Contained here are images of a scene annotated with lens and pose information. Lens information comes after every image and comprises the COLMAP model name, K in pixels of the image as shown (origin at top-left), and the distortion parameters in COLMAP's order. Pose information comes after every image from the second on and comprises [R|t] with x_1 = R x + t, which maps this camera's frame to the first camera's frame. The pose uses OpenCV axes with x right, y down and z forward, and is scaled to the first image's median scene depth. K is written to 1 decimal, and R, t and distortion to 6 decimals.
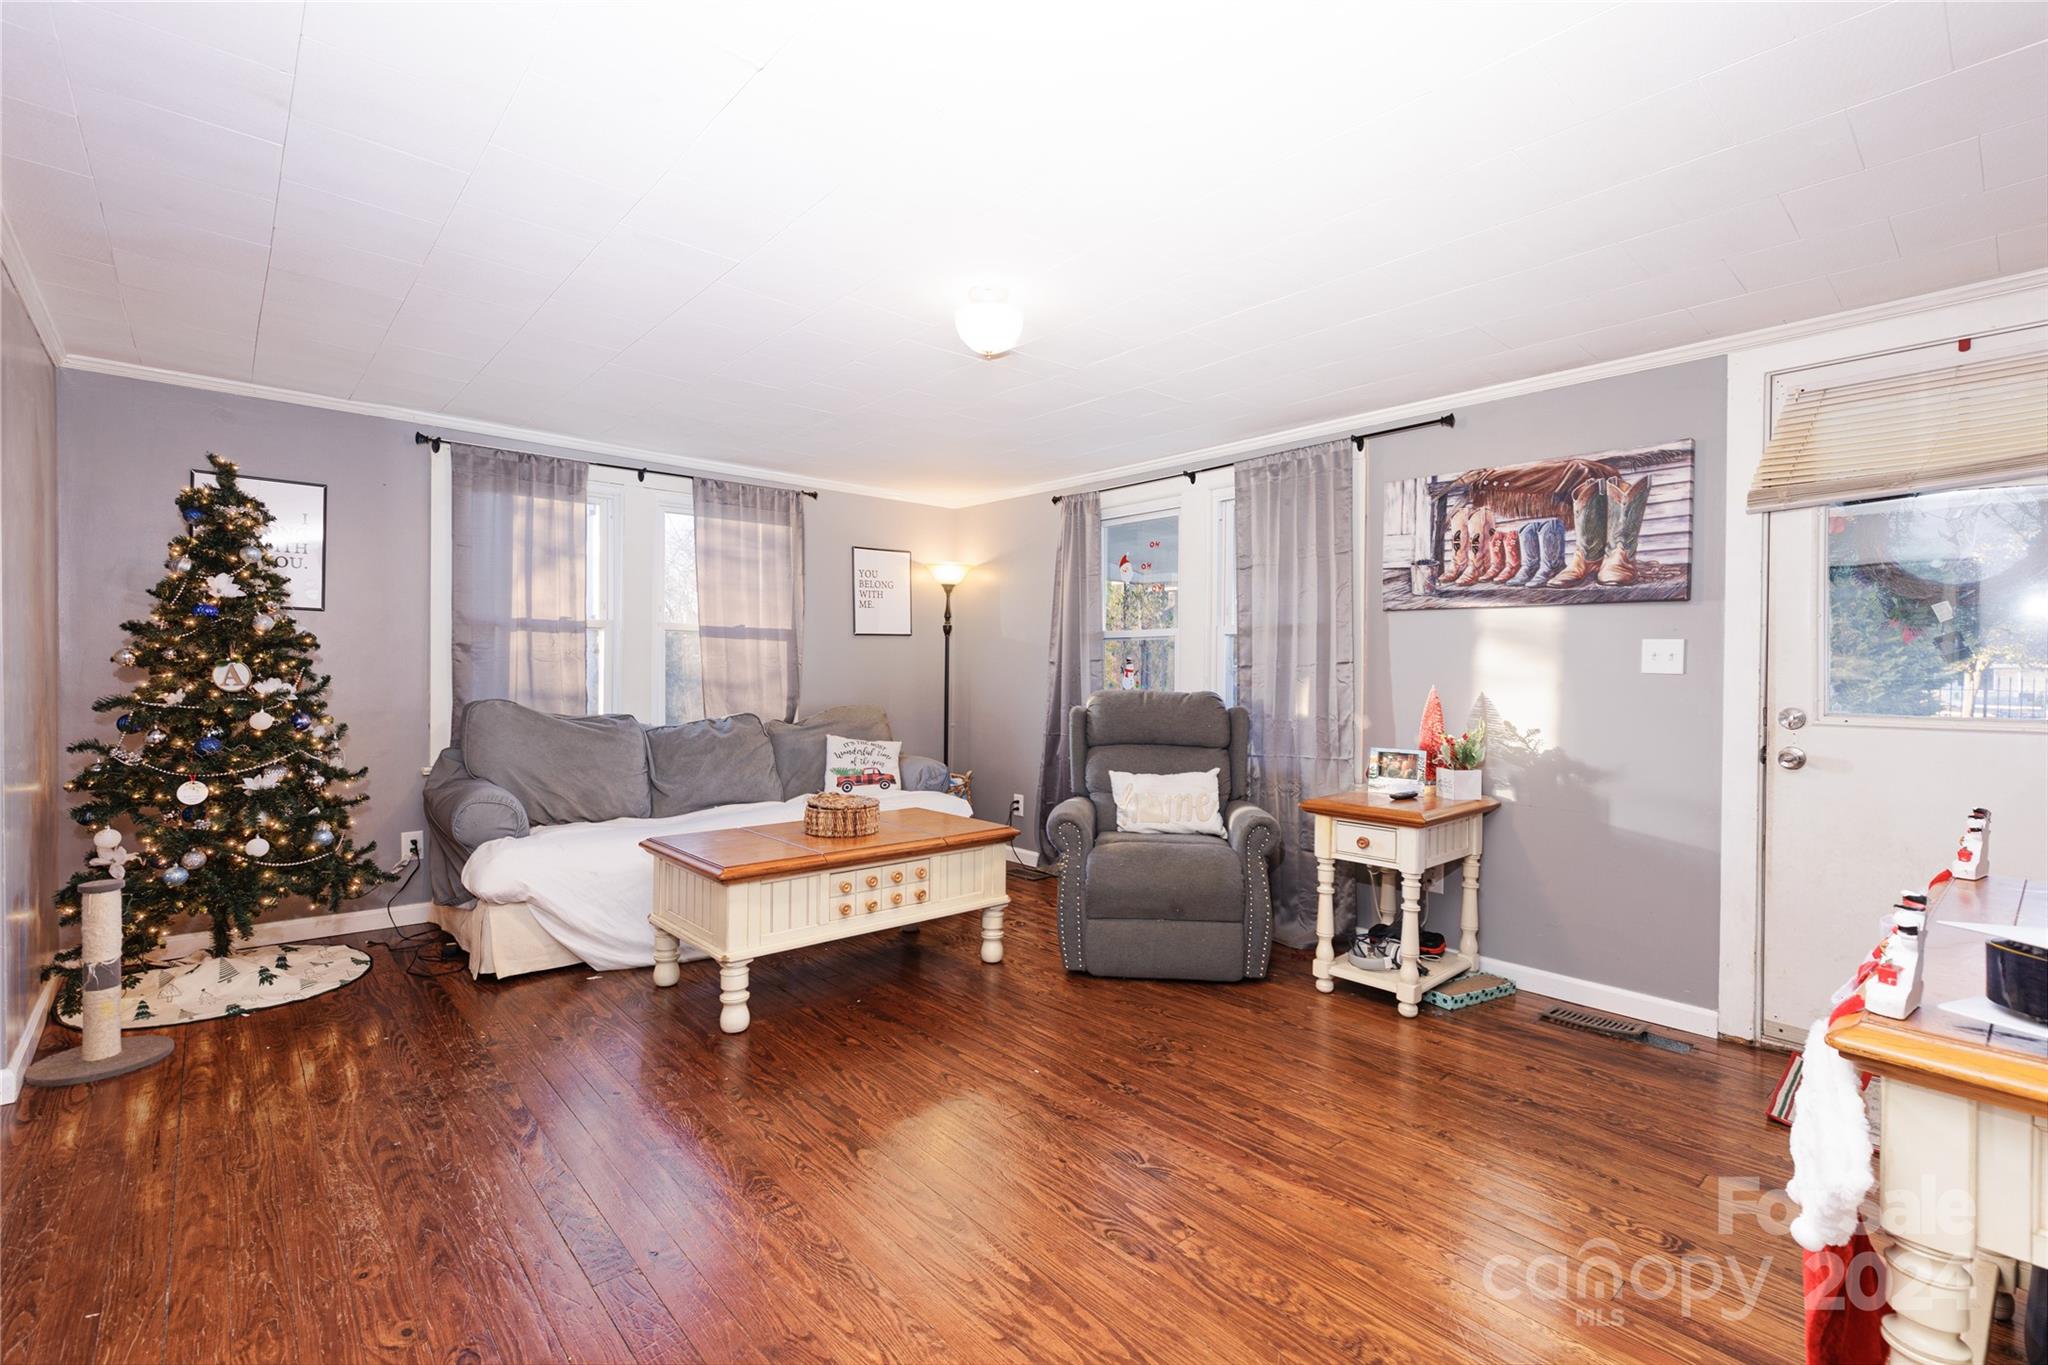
lens RADIAL K [[904.4, 0, 1018.4], [0, 904.4, 667.7], [0, 0, 1]] dist [-0.000660, -0.000439]
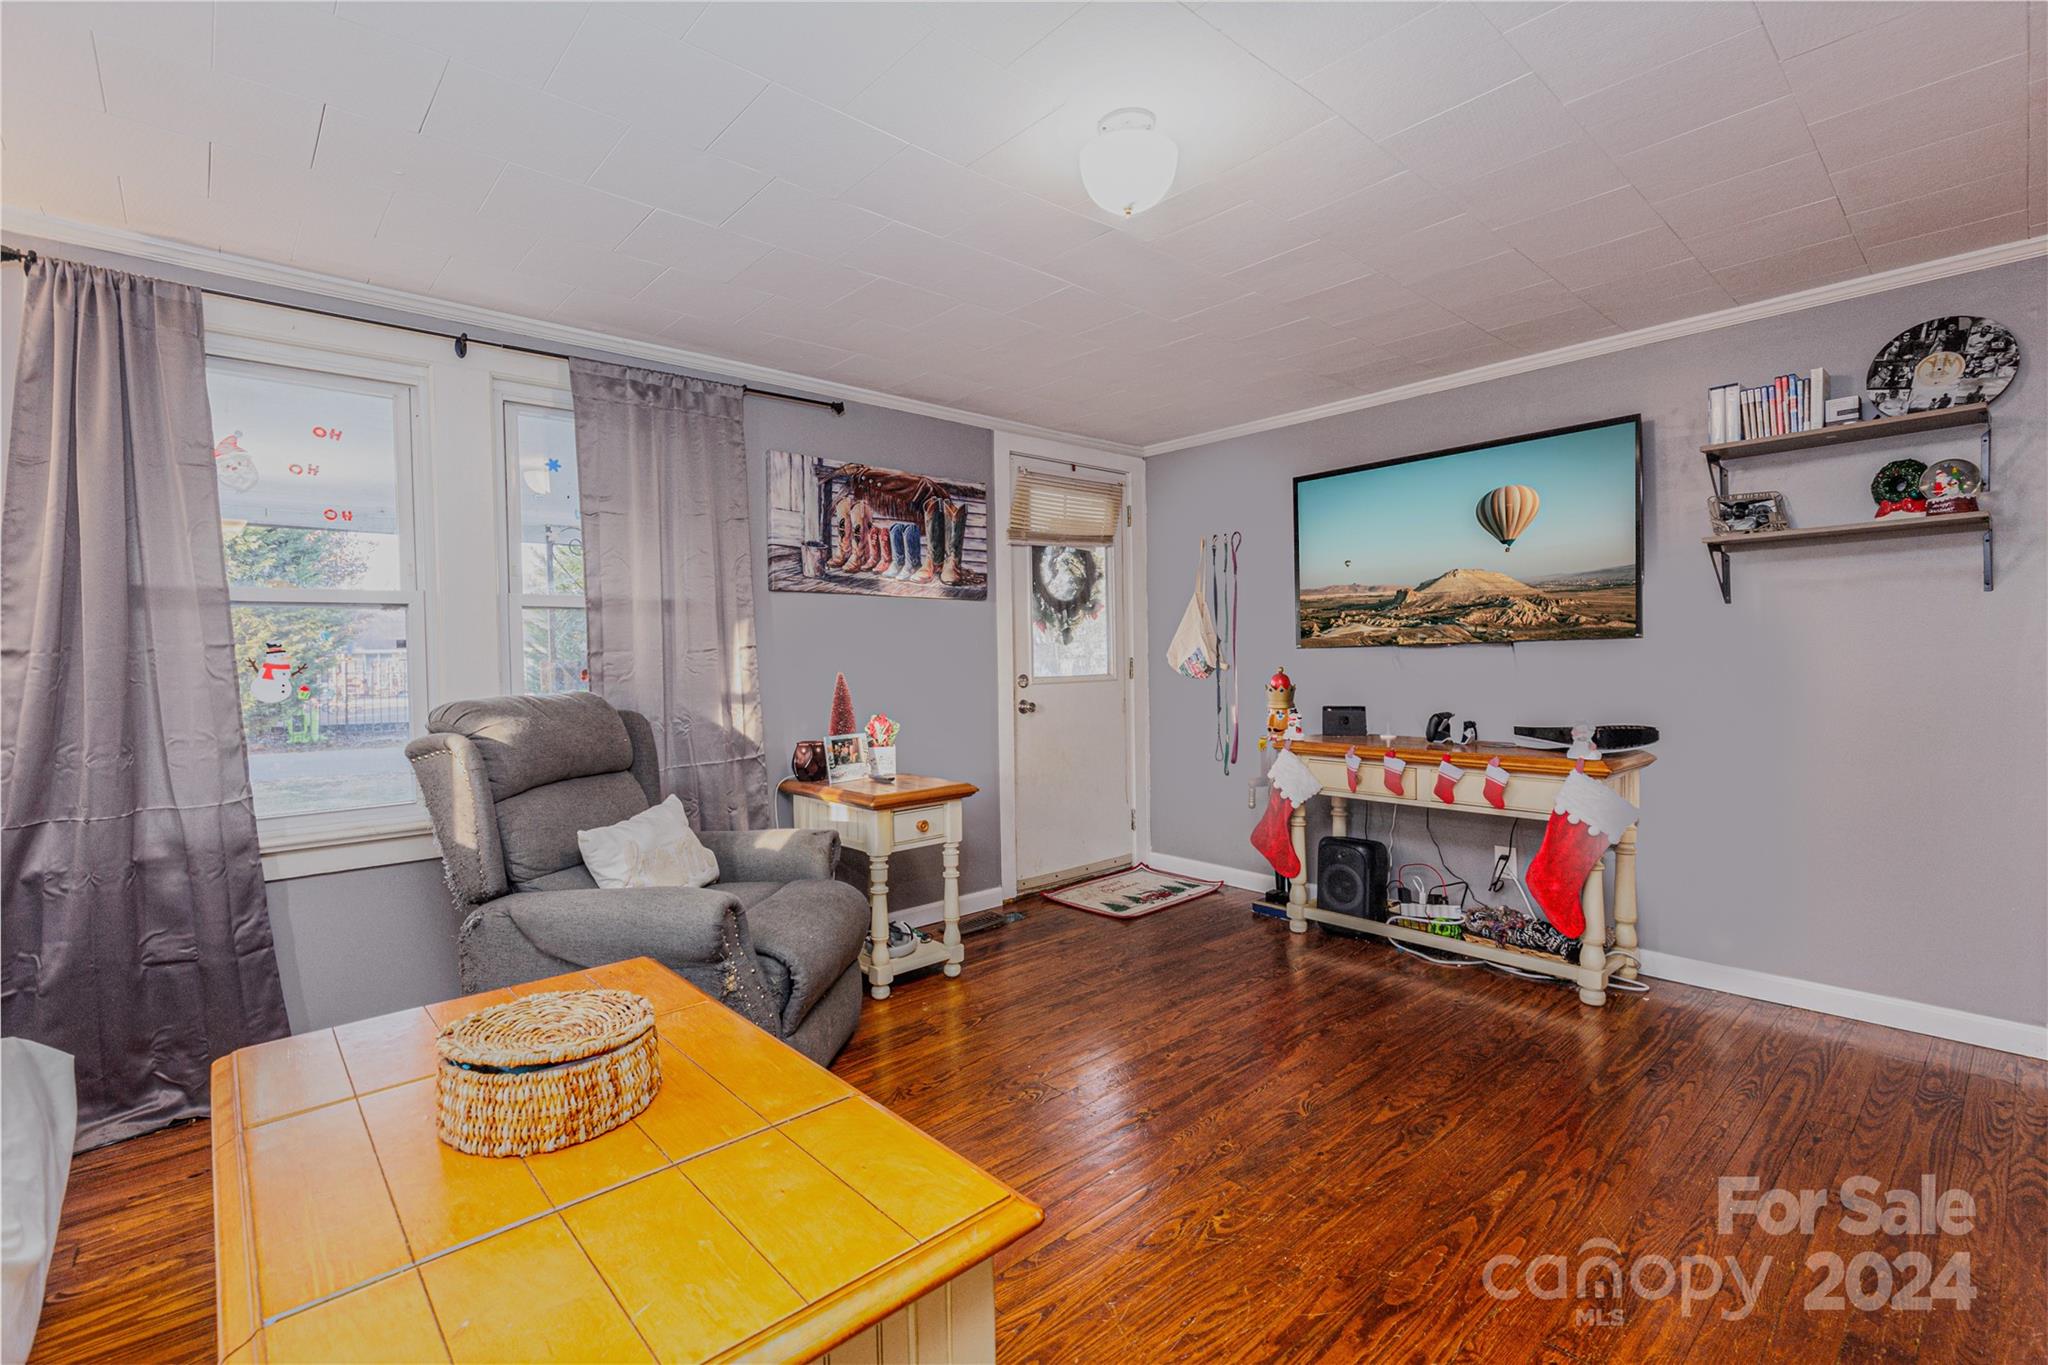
lens RADIAL K [[909.4, 0, 1024.4], [0, 909.4, 673.6], [0, 0, 1]] dist [0.000891, -0.000548]
pose [[-0.008484, -0.032255, 0.999444, -0.570932], [0.012780, 0.999395, 0.032362, -0.005735], [-0.999882, 0.013048, -0.008067, 0.825932]]
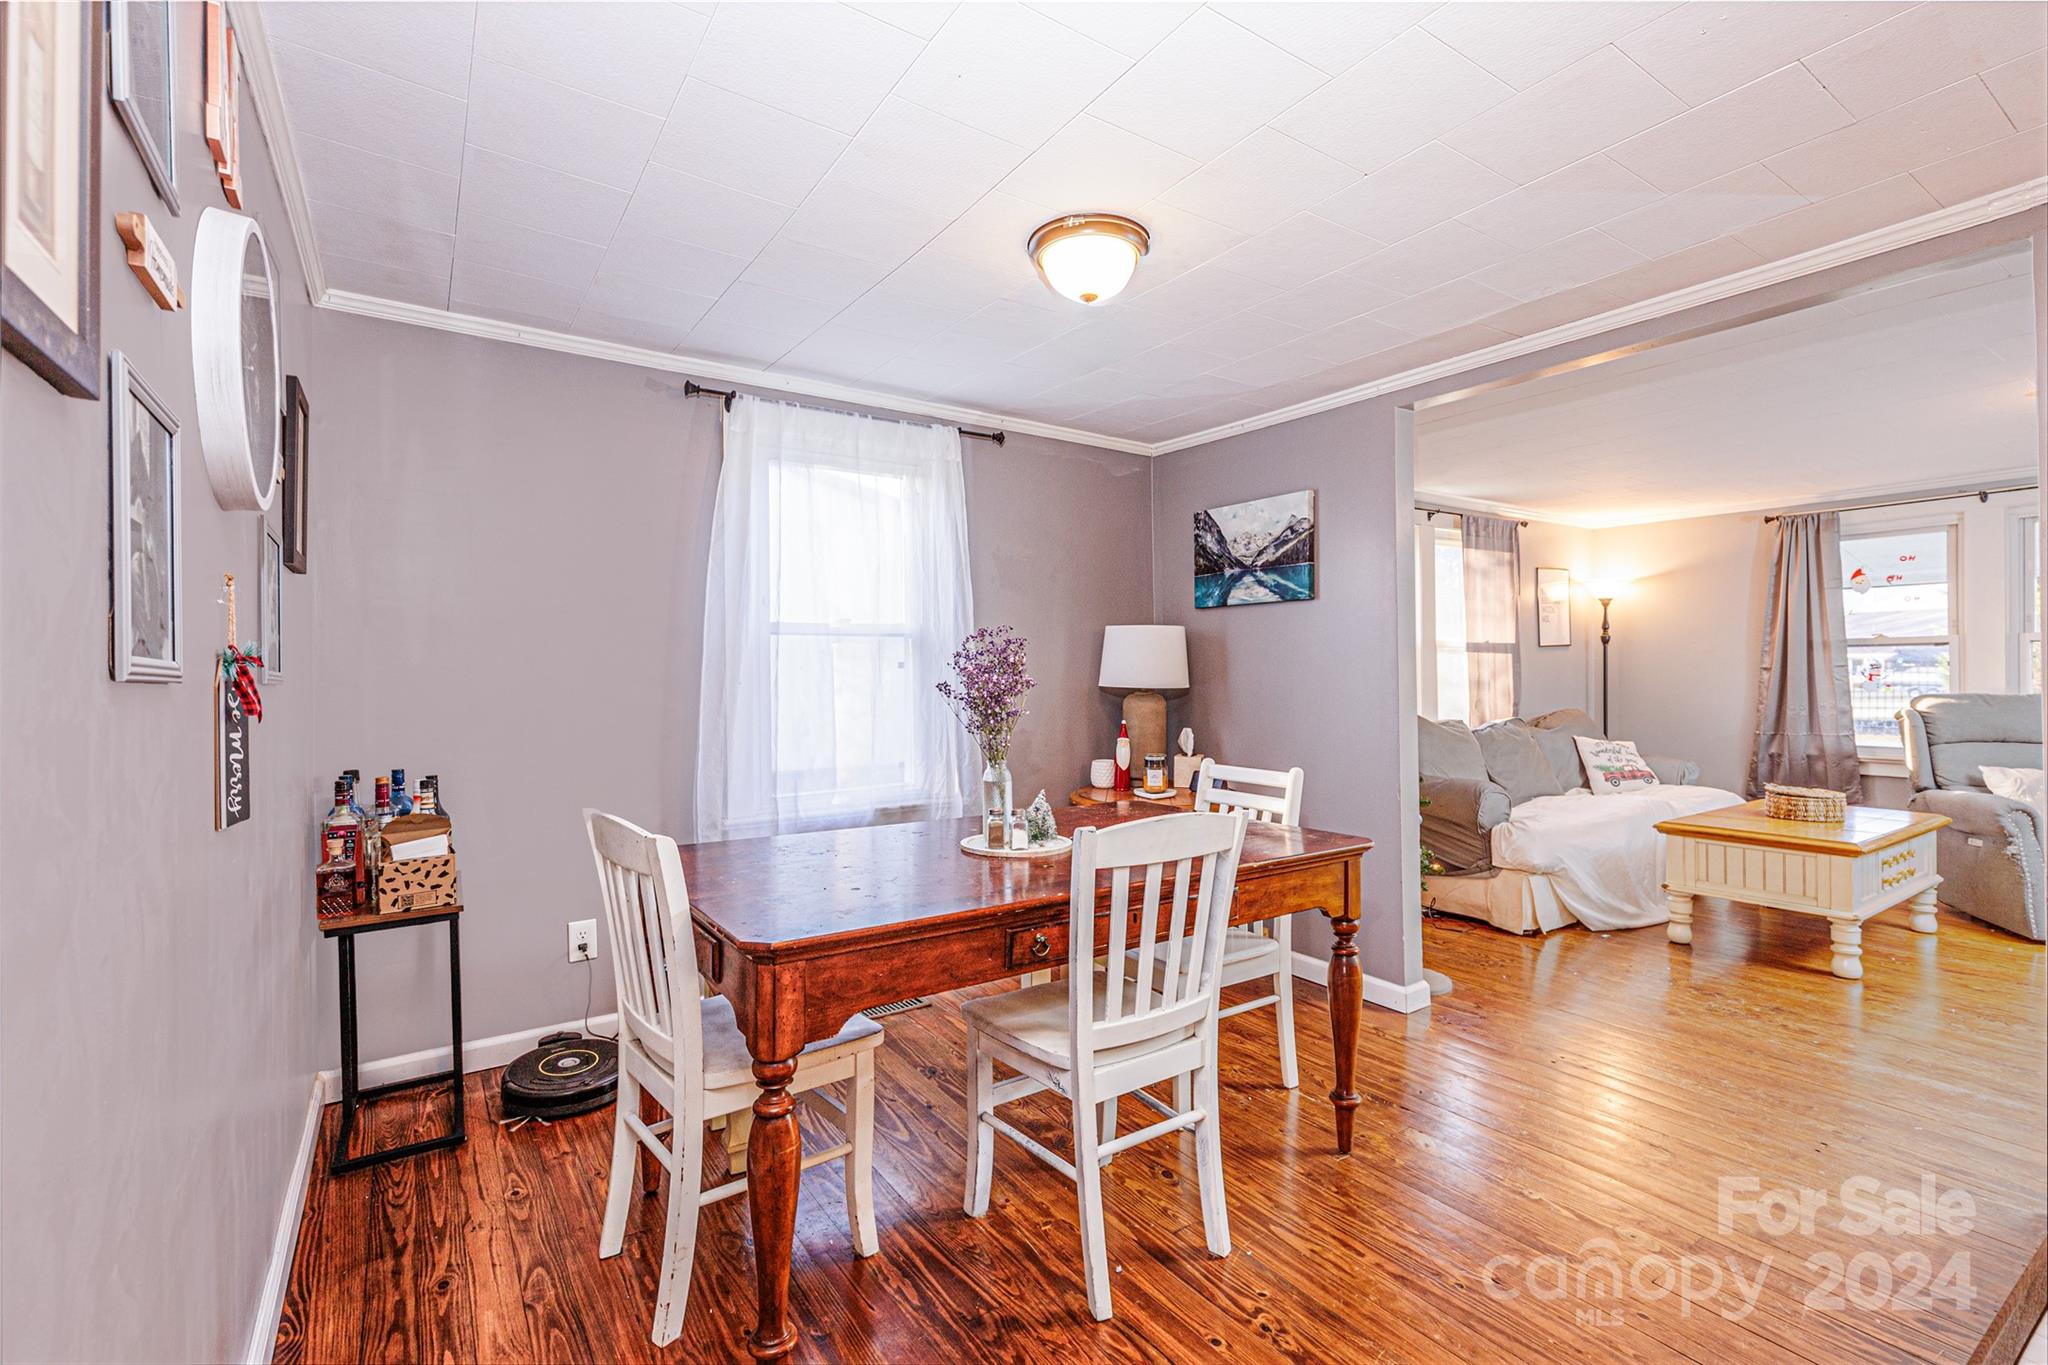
lens RADIAL K [[909.4, 0, 1024.4], [0, 909.4, 673.6], [0, 0, 1]] dist [0.000891, -0.000548]
pose [[0.990412, -0.015394, -0.137284, -1.052161], [0.015752, 0.999875, 0.001526, -0.024100], [0.137244, -0.003673, 0.990530, -0.312344]]
